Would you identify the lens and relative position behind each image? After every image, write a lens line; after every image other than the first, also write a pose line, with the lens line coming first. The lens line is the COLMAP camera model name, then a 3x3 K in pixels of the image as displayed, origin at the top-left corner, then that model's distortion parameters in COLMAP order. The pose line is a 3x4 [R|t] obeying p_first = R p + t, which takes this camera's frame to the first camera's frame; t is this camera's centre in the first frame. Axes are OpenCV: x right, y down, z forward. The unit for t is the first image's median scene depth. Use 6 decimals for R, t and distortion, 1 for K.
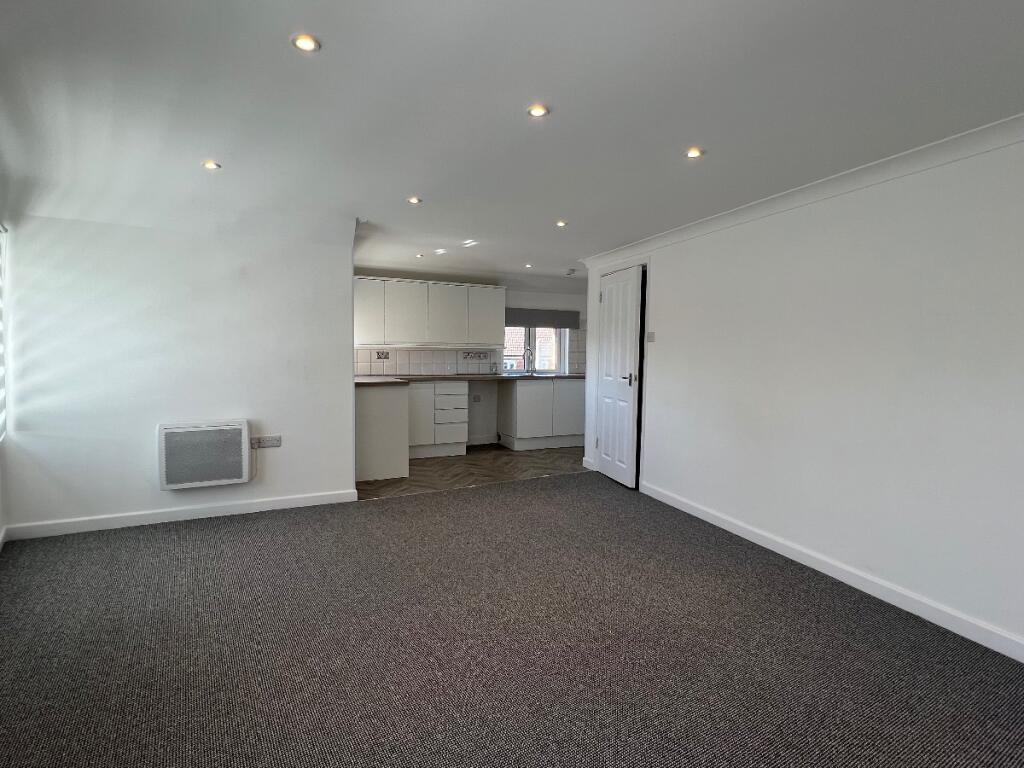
lens RADIAL K [[518.3, 0, 511.6], [0, 518.3, 383.2], [0, 0, 1]] dist [-0.001324, -0.000202]
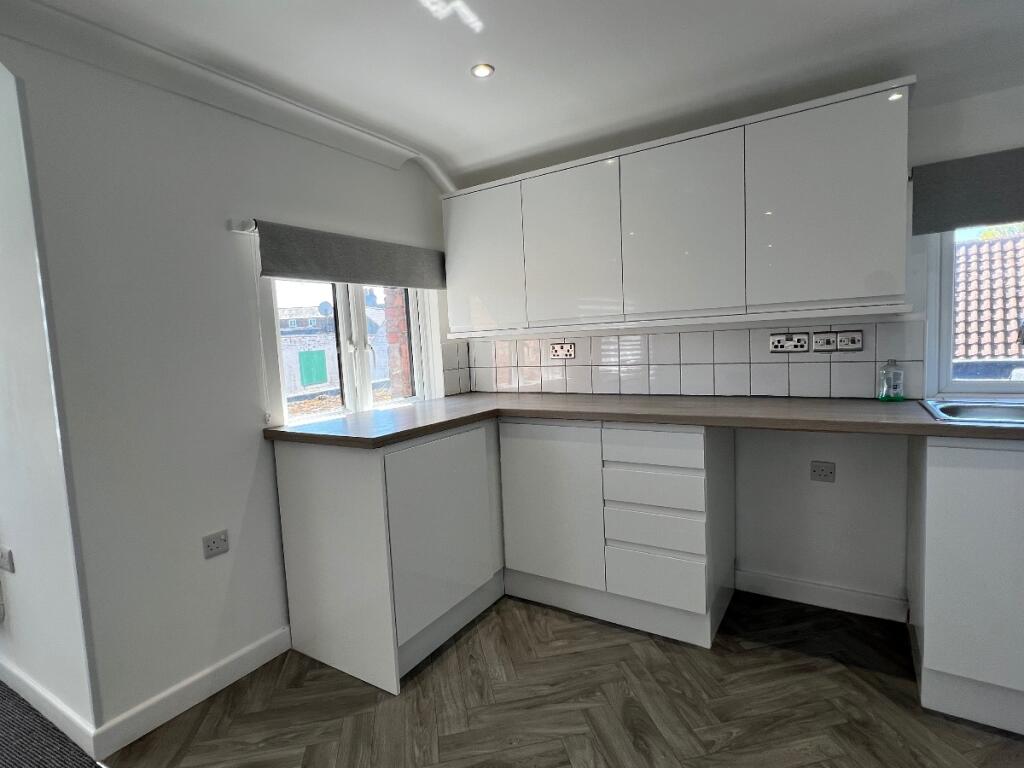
lens RADIAL K [[518.3, 0, 511.6], [0, 518.3, 383.2], [0, 0, 1]] dist [-0.001324, -0.000202]
pose [[0.525979, 0.031528, -0.849913, 0.116241], [0.003849, 0.999214, 0.039448, -0.042152], [0.850489, -0.024020, 0.525445, 0.701081]]
